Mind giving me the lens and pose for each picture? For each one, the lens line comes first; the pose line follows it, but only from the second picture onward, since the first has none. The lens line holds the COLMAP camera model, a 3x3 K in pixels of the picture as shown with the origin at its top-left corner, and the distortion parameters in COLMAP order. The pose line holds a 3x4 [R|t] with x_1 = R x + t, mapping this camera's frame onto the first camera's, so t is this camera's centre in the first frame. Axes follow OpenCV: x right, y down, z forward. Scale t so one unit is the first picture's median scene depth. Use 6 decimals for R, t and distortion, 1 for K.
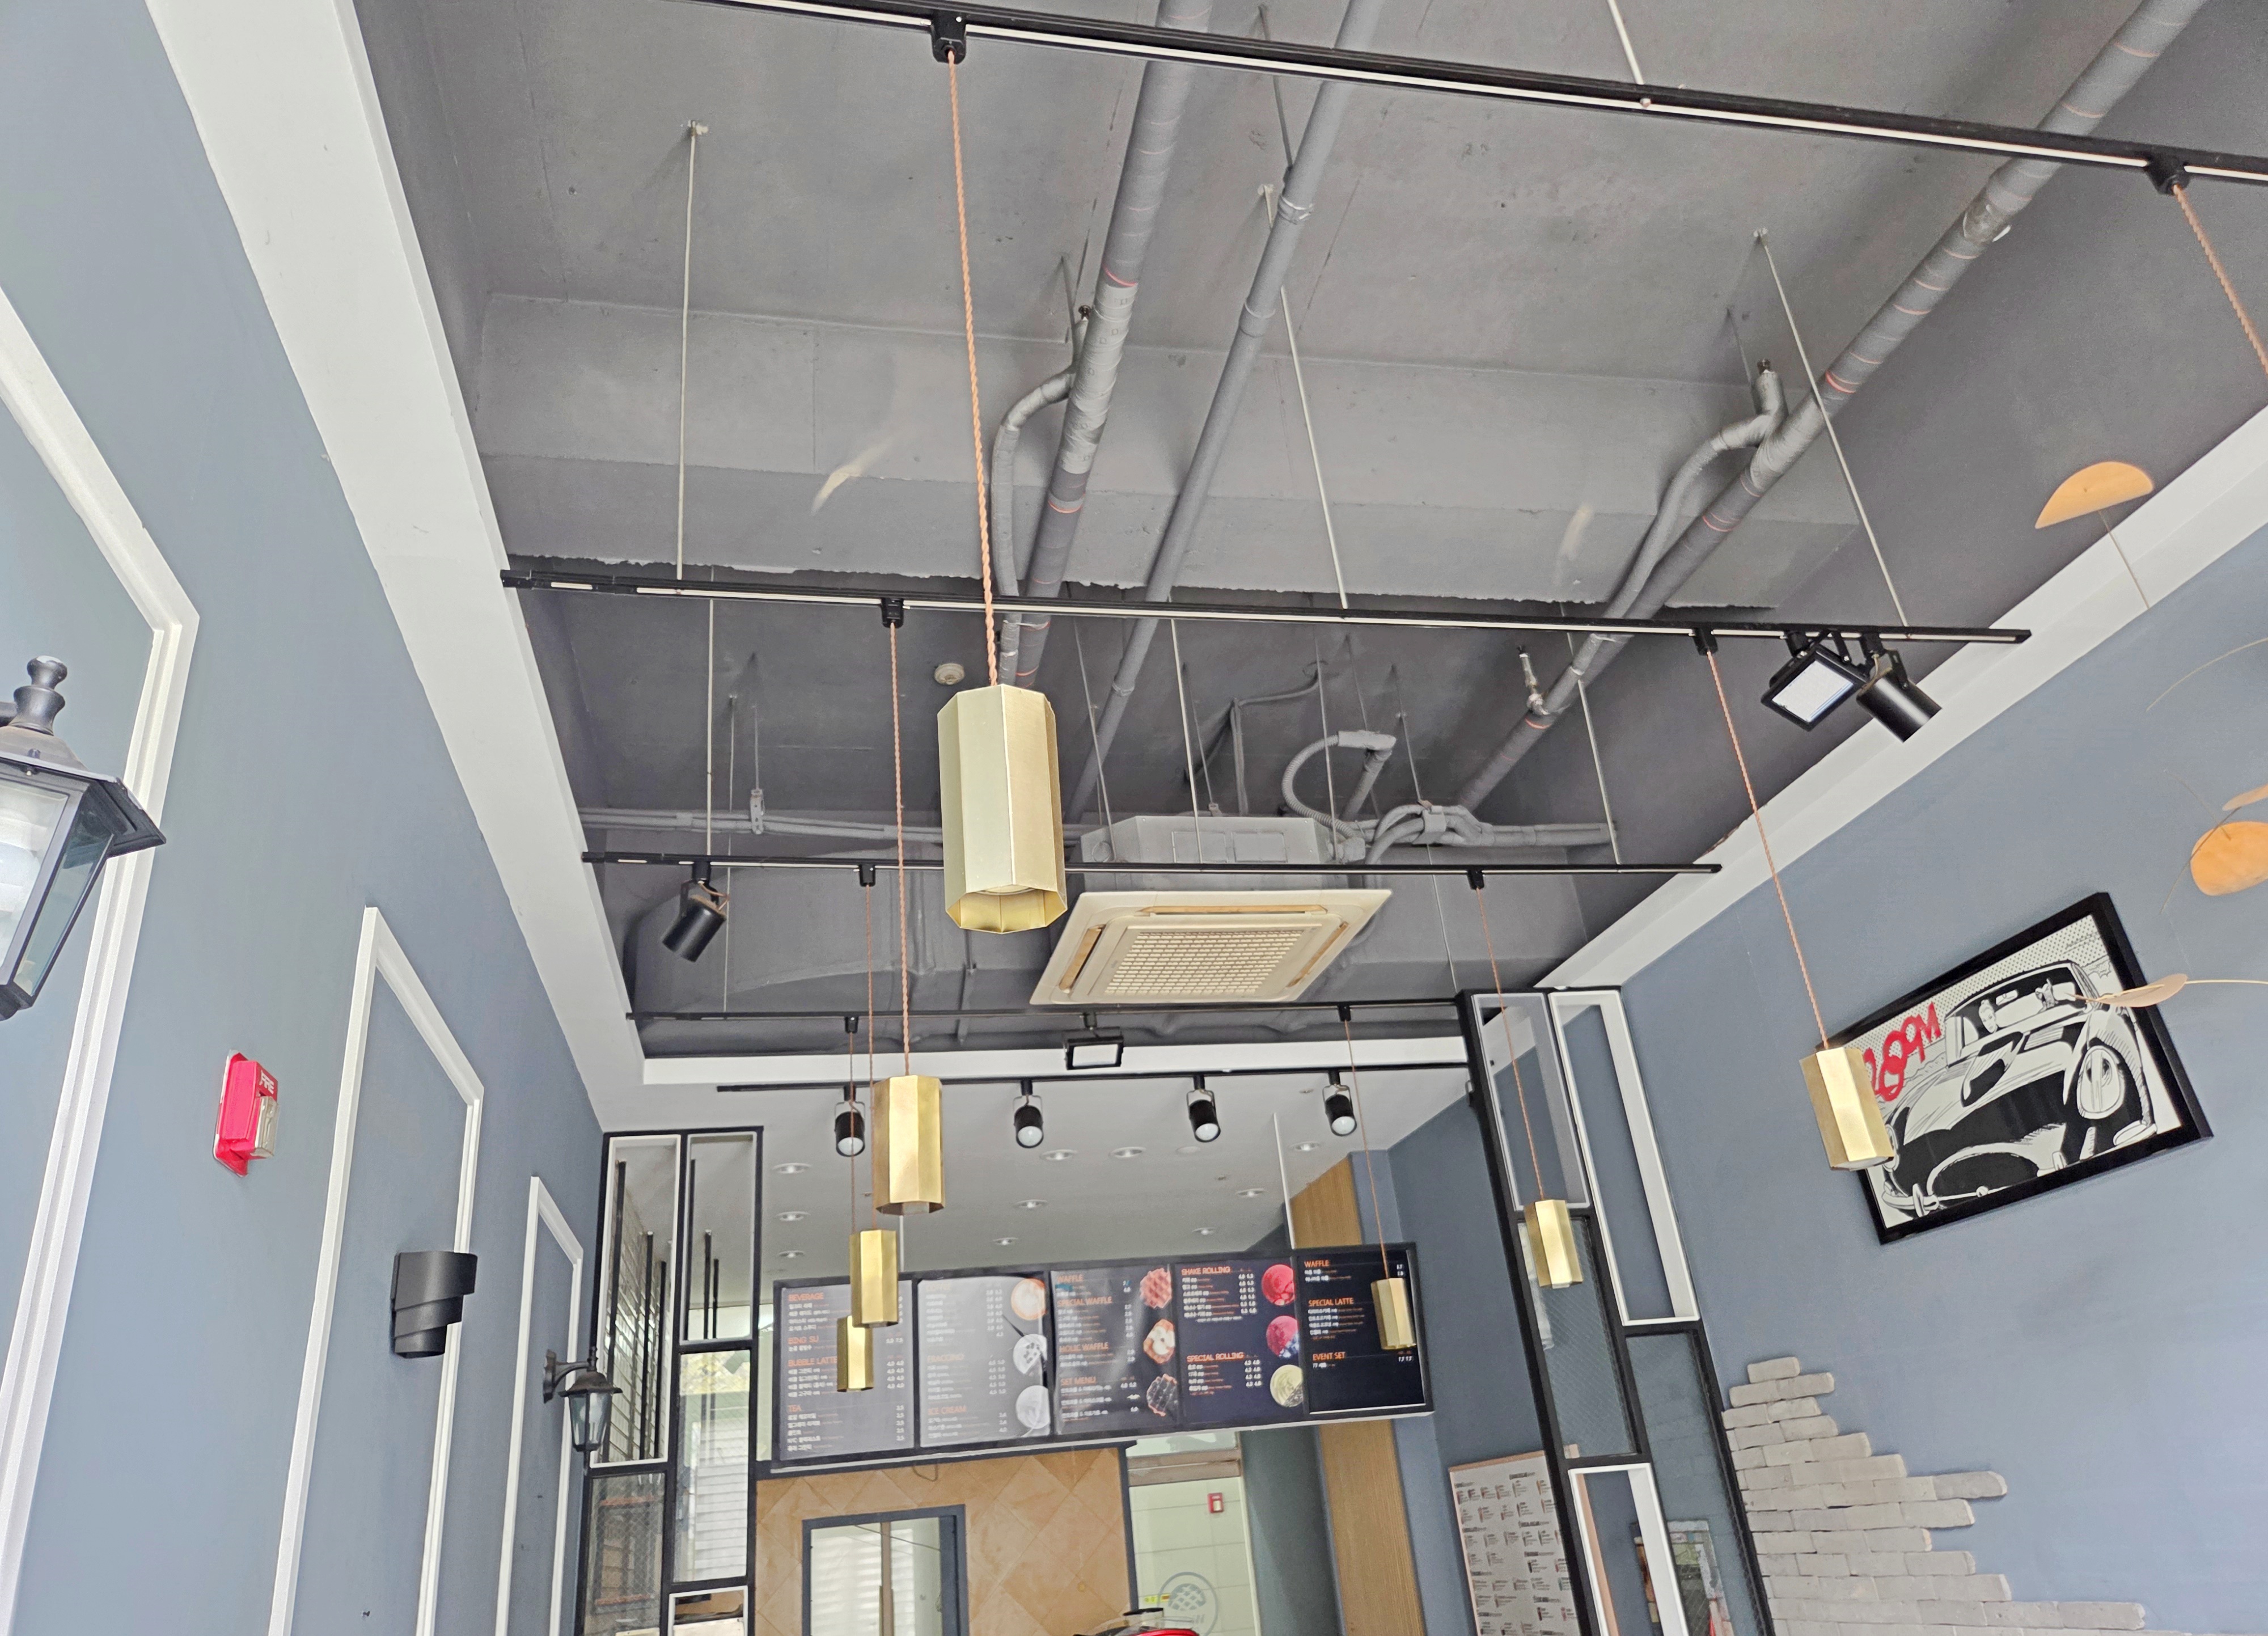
lens RADIAL K [[1511.1, 0, 1134.0], [0, 1511.1, 818.0], [0, 0, 1]] dist [0.059241, -0.058276]
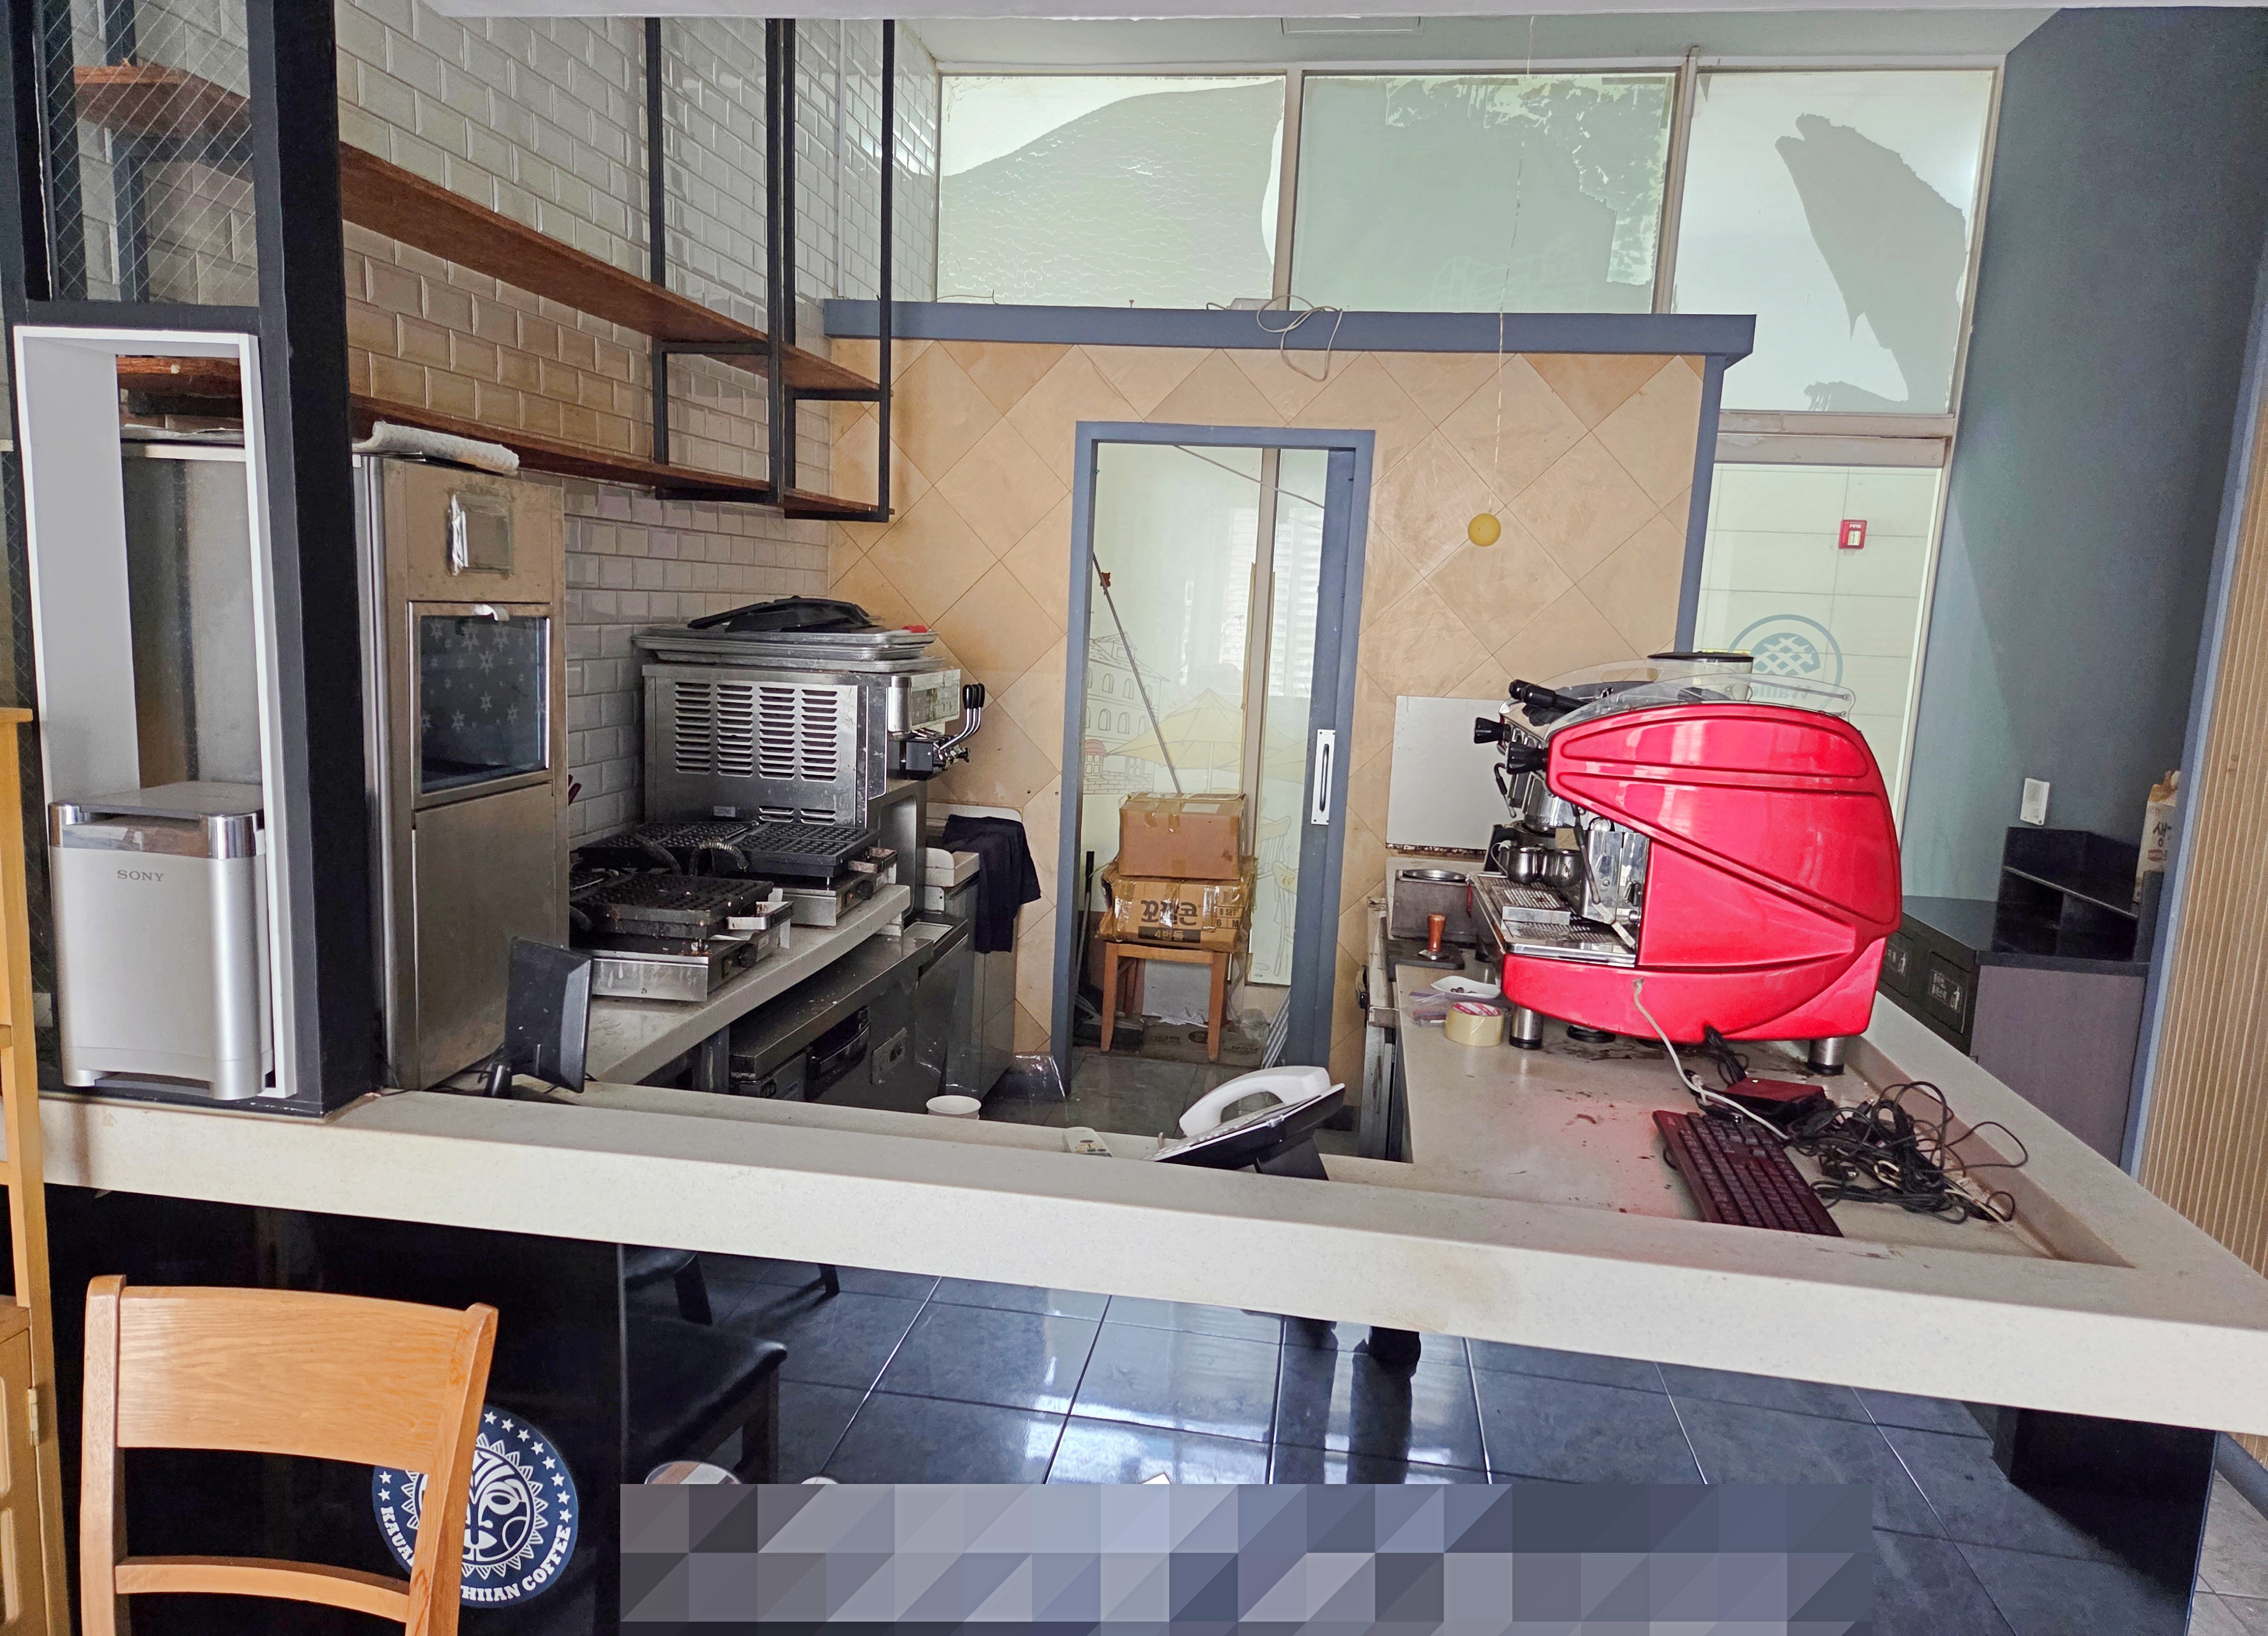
lens RADIAL K [[1513.1, 0, 1099.1], [0, 1513.1, 833.9], [0, 0, 1]] dist [0.066075, -0.047211]
pose [[0.923458, 0.191951, -0.332236, 0.003538], [0.033995, 0.821539, 0.569139, 0.515144], [0.382191, -0.536870, 0.752131, 0.974837]]
